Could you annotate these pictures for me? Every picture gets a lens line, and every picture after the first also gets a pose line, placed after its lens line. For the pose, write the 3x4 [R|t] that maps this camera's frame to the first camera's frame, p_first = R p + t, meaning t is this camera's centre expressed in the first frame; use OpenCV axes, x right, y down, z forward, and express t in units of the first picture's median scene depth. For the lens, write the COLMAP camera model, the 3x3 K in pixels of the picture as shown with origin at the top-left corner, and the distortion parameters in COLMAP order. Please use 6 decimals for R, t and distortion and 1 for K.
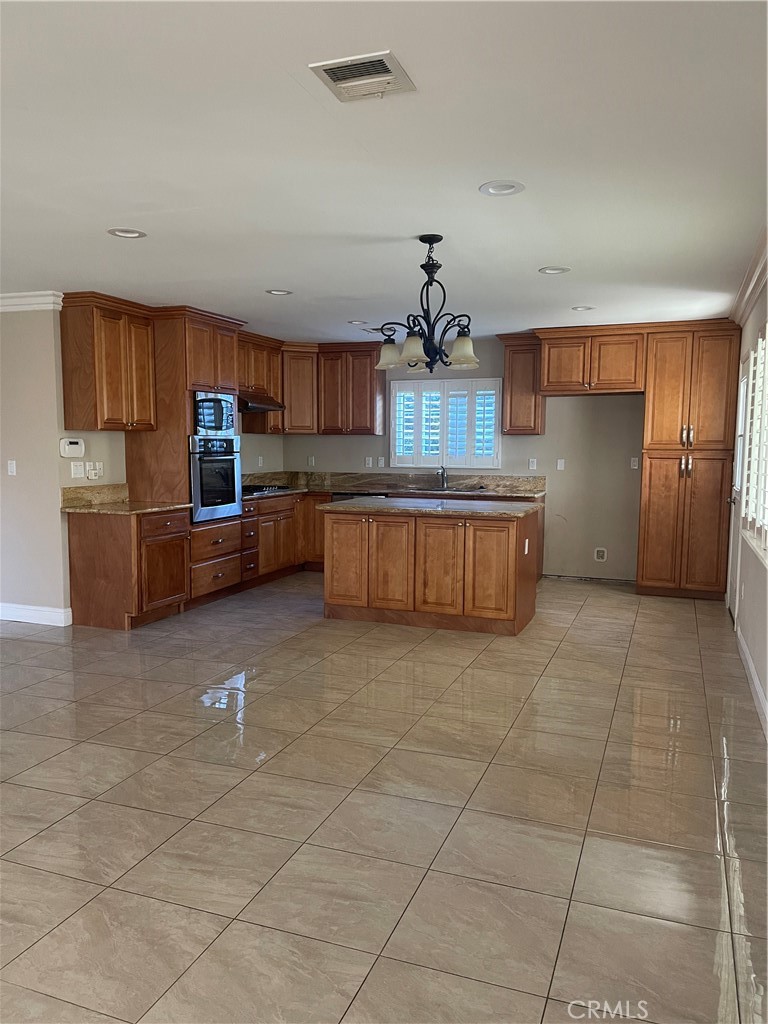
lens RADIAL K [[776.5, 0, 383.7], [0, 776.5, 514.5], [0, 0, 1]] dist [0.065929, -0.085489]
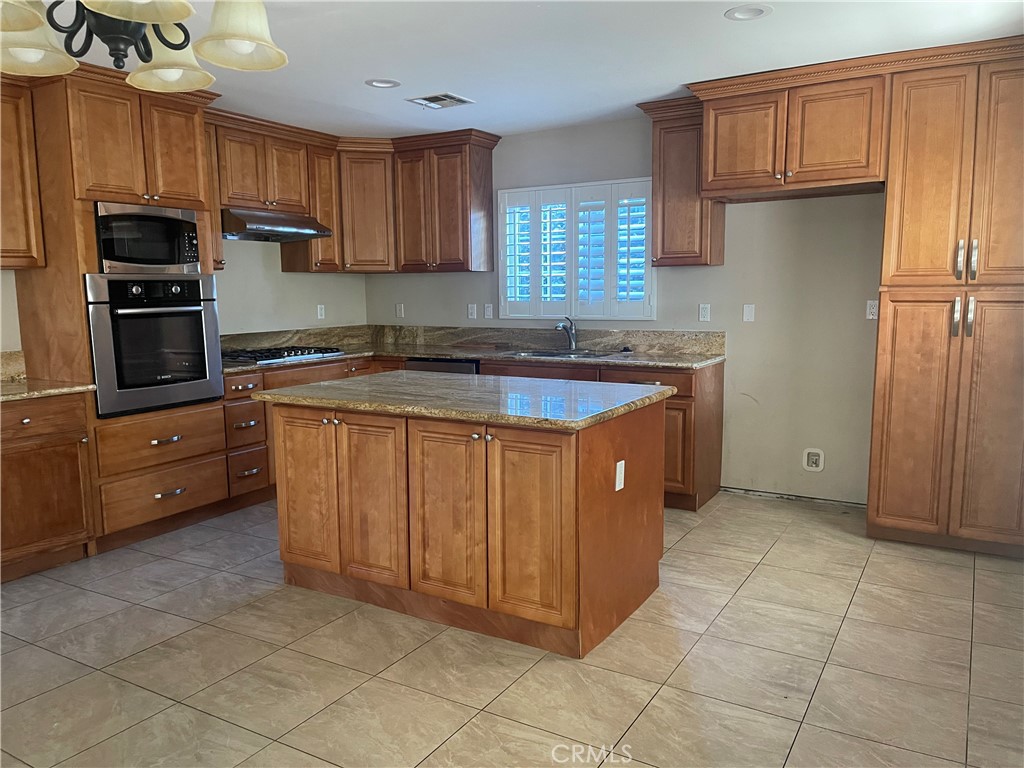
lens RADIAL K [[776.5, 0, 515.5], [0, 776.5, 384.9], [0, 0, 1]] dist [0.065929, -0.085489]
pose [[0.984759, 0.006066, -0.173818, 0.198366], [-0.000063, 0.999404, 0.034522, -0.036723], [0.173924, -0.033985, 0.984173, 0.459183]]
